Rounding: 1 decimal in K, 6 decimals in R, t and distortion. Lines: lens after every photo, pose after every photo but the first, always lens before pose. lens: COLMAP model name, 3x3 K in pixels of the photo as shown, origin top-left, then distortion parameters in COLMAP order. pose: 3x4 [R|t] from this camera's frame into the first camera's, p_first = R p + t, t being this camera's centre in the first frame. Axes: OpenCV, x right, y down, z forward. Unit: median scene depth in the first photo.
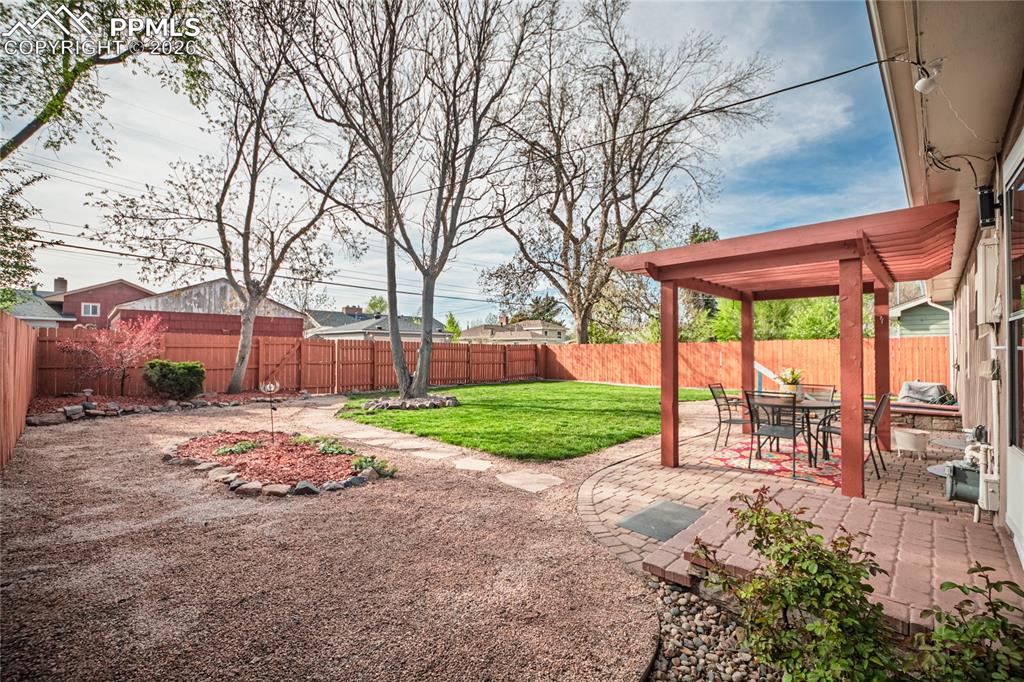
lens RADIAL K [[448.4, 0, 513.9], [0, 448.4, 342.5], [0, 0, 1]] dist [0.001841, -0.000215]
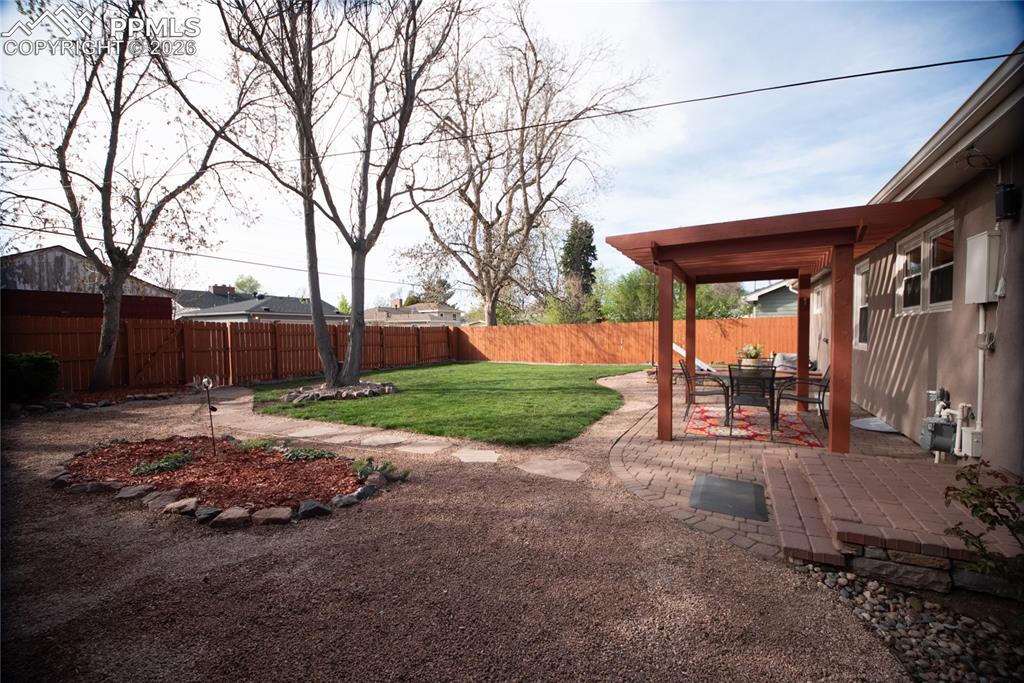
lens RADIAL K [[427.1, 0, 521.1], [0, 427.1, 349.2], [0, 0, 1]] dist [-0.001425, -0.008781]
pose [[0.958824, -0.023695, 0.283010, -0.116571], [0.007608, 0.998299, 0.057806, 0.002202], [-0.283898, -0.053273, 0.957374, 0.072004]]
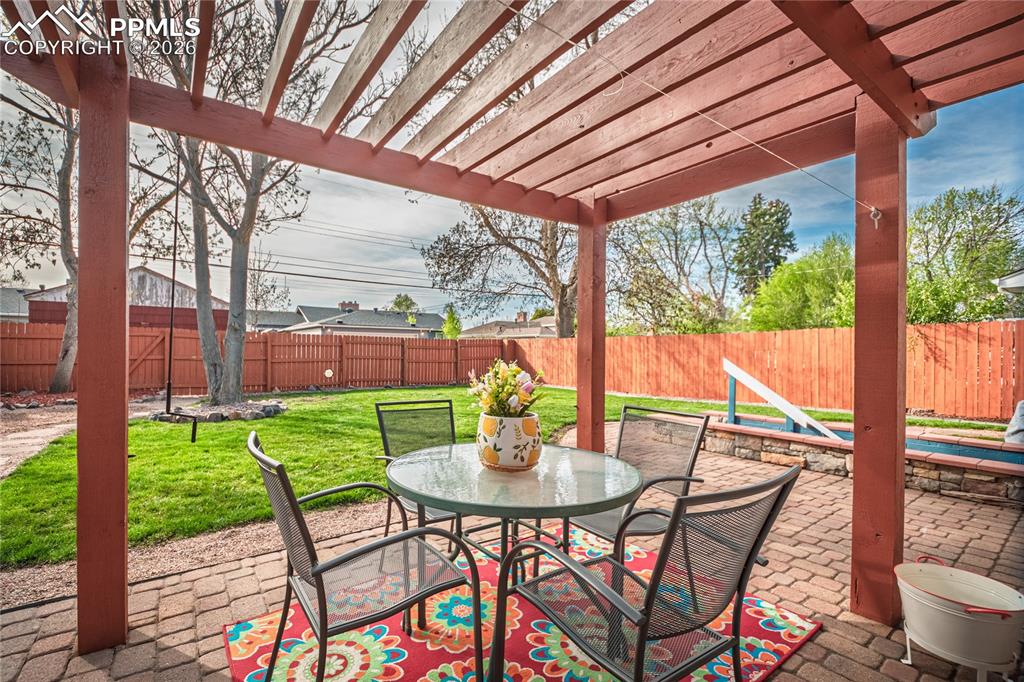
lens RADIAL K [[461.0, 0, 471.1], [0, 461.0, 353.1], [0, 0, 1]] dist [-0.004165, -0.001252]
pose [[0.978354, 0.004786, -0.206881, 0.319450], [-0.000324, 0.999767, 0.021598, 0.020295], [0.206936, -0.021063, 0.978128, 0.322472]]
